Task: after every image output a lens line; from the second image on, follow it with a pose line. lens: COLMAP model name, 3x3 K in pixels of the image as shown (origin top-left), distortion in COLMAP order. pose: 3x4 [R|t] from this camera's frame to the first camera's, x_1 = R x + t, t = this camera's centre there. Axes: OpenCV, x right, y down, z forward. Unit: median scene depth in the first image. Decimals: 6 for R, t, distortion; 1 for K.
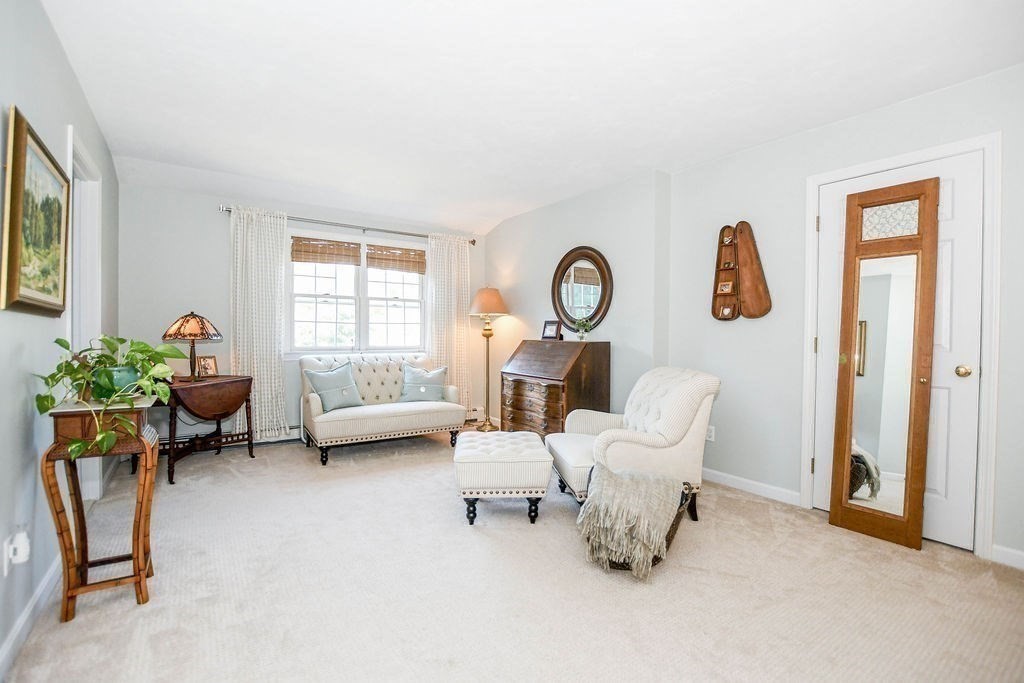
lens RADIAL K [[458.5, 0, 506.7], [0, 458.5, 341.8], [0, 0, 1]] dist [-0.025450, 0.000394]
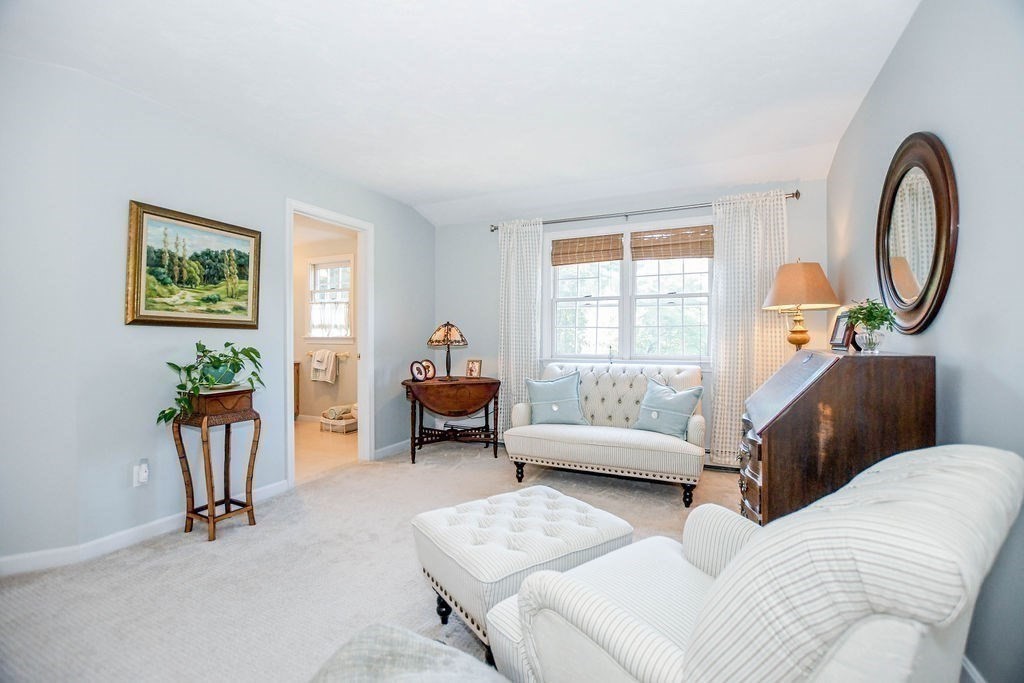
lens RADIAL K [[447.4, 0, 512.0], [0, 447.4, 341.5], [0, 0, 1]] dist [-0.026371, 0.000000]
pose [[0.511807, -0.003020, -0.859095, 0.378602], [-0.011733, 0.999876, -0.010504, -0.004548], [0.859020, 0.015456, 0.511708, 0.531887]]
